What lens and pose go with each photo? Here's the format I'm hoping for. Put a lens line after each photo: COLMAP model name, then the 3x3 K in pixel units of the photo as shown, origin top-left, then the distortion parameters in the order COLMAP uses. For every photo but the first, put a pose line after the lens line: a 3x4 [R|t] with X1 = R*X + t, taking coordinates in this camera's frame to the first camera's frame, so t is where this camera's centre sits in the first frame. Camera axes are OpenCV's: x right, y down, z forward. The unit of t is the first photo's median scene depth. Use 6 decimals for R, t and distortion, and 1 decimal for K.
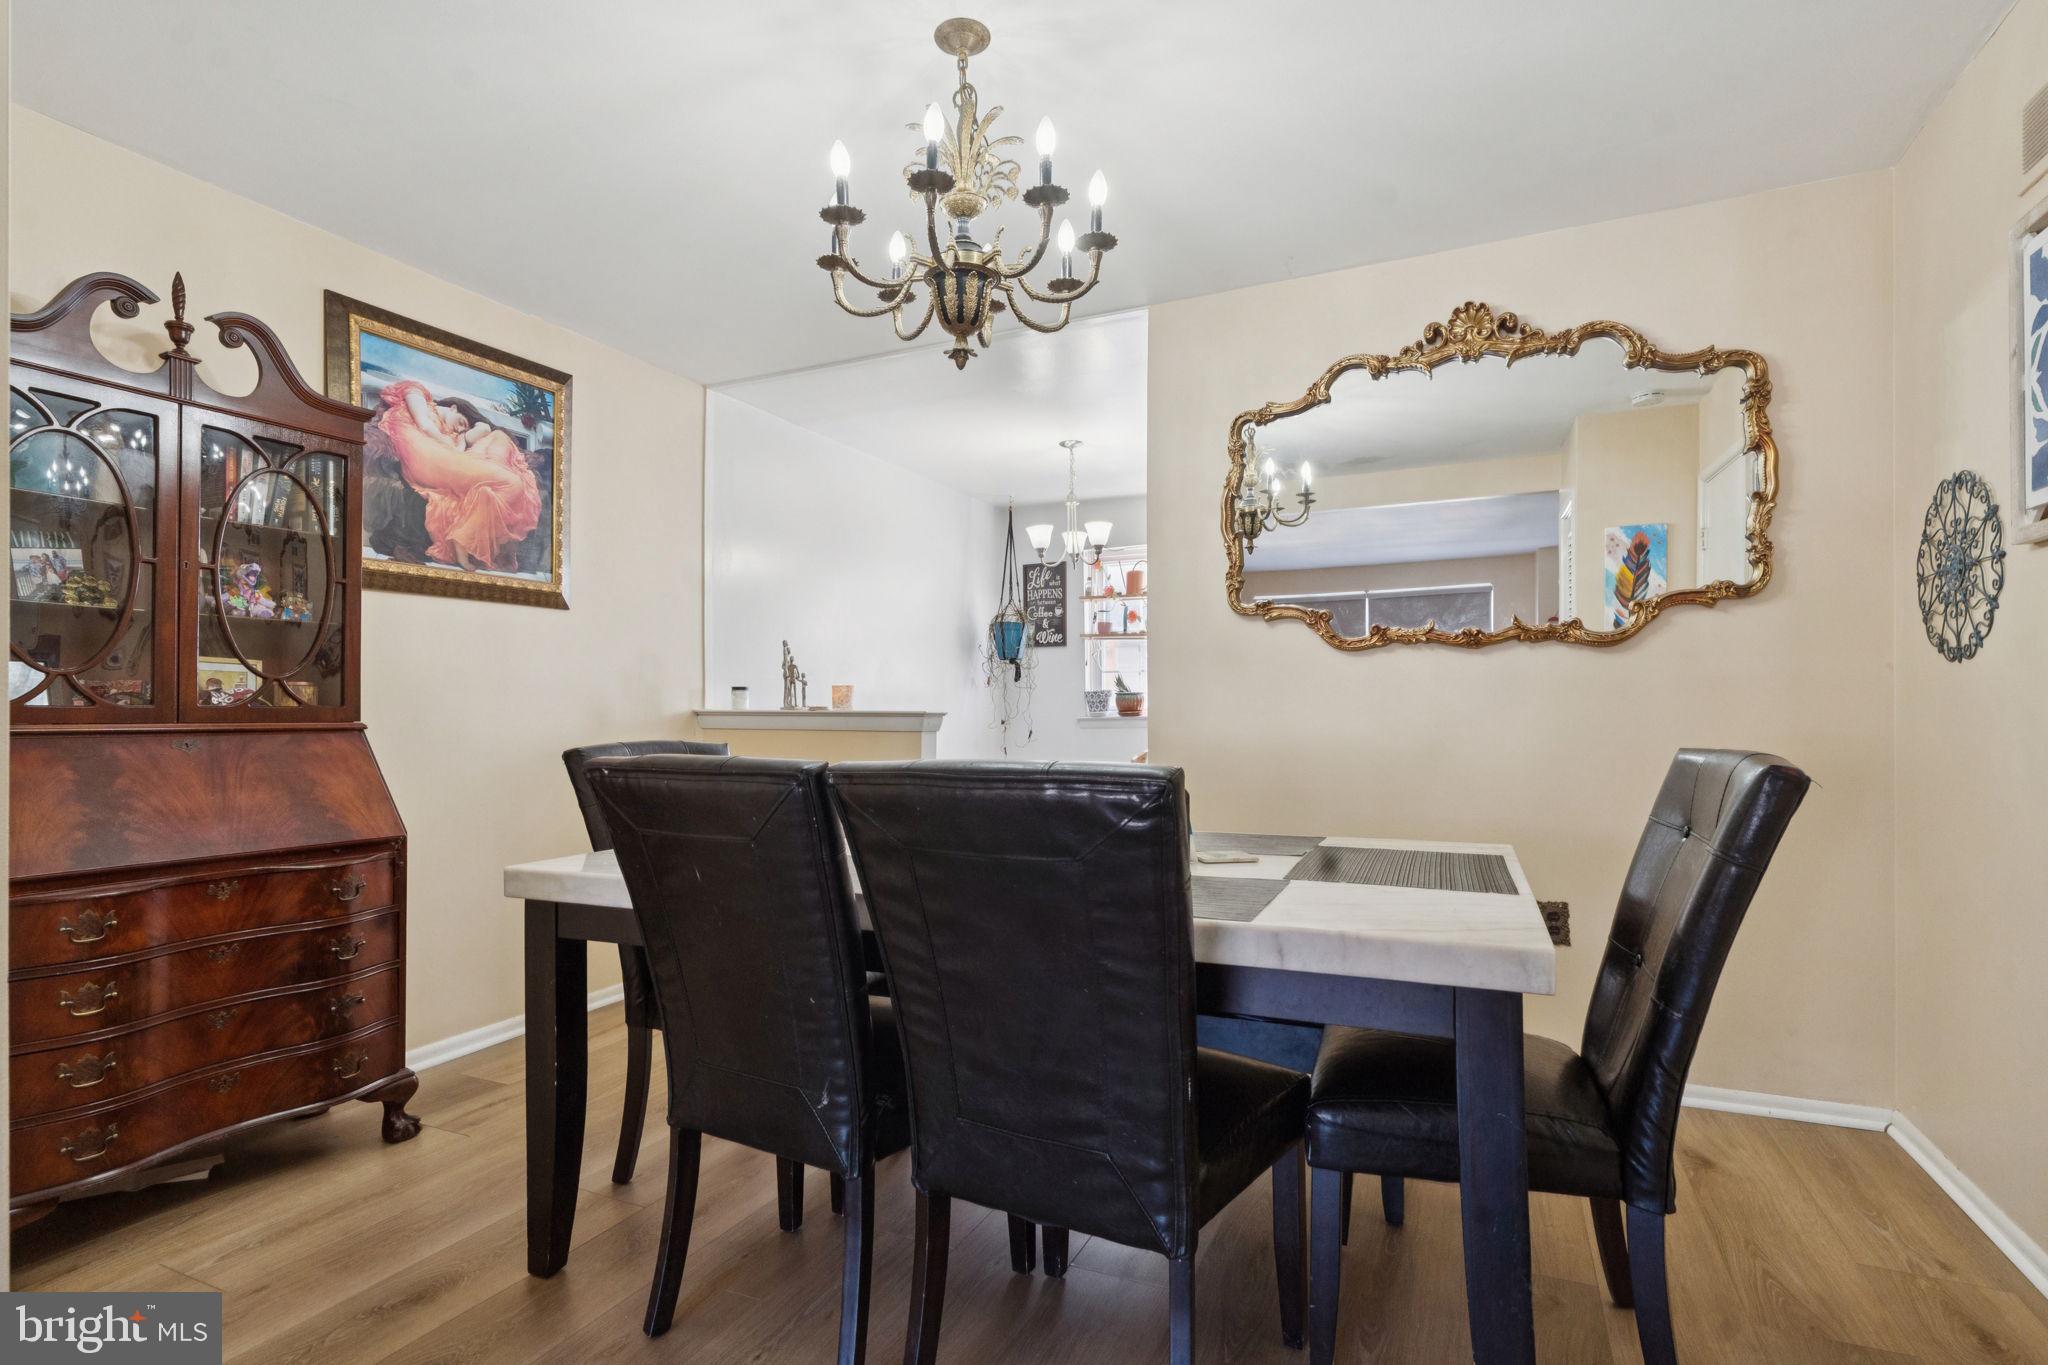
lens RADIAL K [[1044.3, 0, 1002.5], [0, 1044.3, 691.2], [0, 0, 1]] dist [-0.001795, -0.000109]
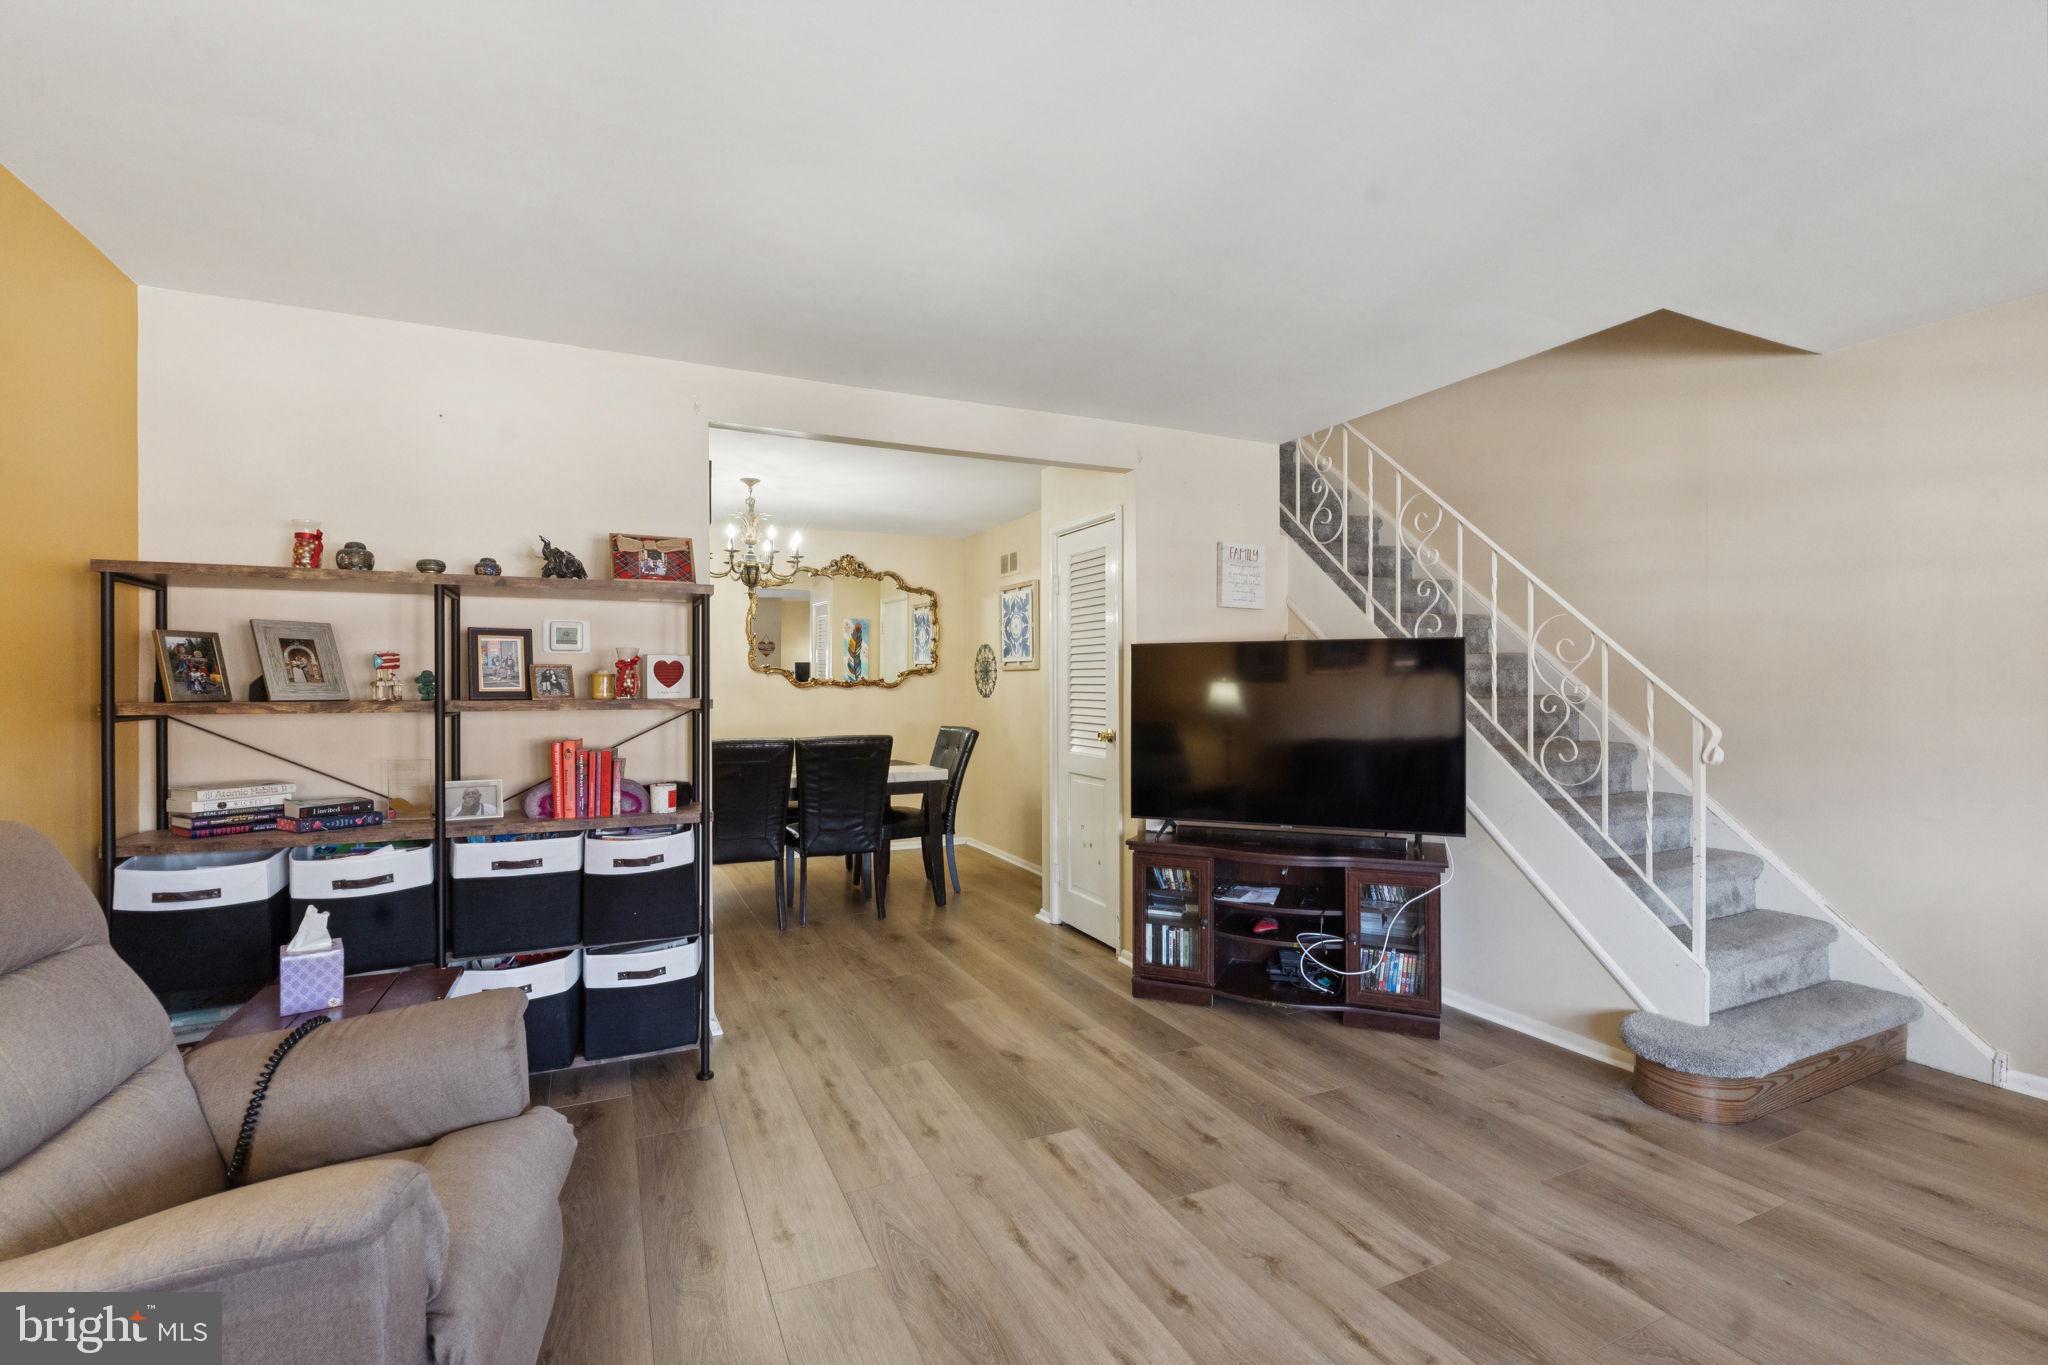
lens RADIAL K [[857.5, 0, 1072.9], [0, 857.5, 687.7], [0, 0, 1]] dist [-0.001379, -0.000093]
pose [[0.606395, 0.002878, 0.795159, -0.913049], [-0.018697, 0.999769, 0.010640, -0.073830], [-0.794944, -0.021319, 0.606308, -0.751548]]
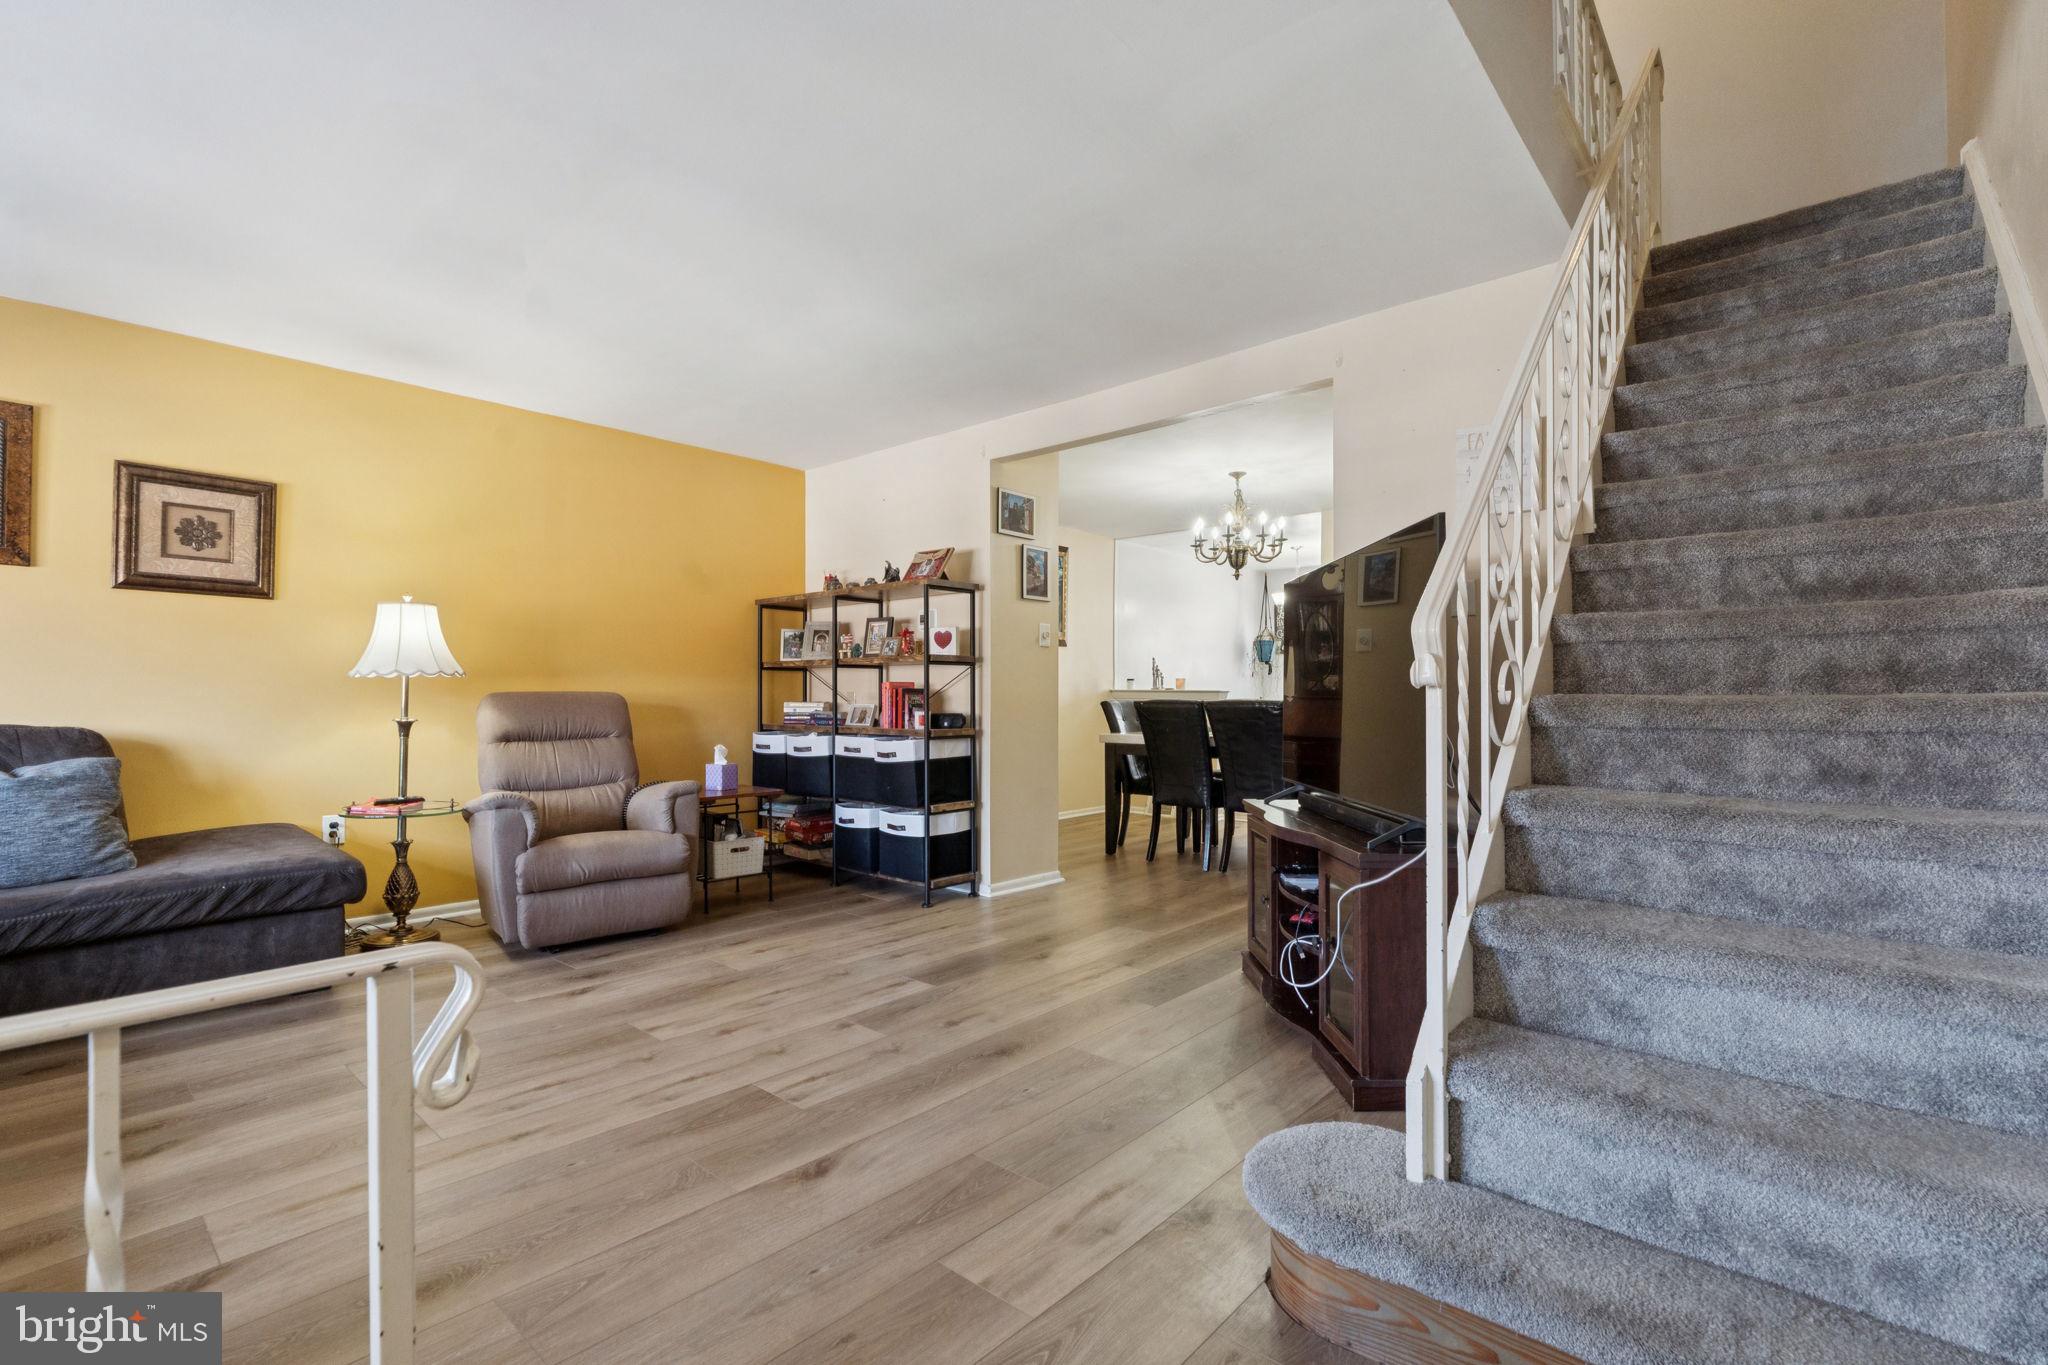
lens RADIAL K [[923.5, 0, 1076.0], [0, 923.5, 686.2], [0, 0, 1]] dist [-0.001331, -0.000218]
pose [[0.977201, -0.002409, -0.212305, 0.053362], [0.004369, 0.999952, 0.008761, -0.009430], [0.212273, -0.009488, 0.977164, -1.244512]]
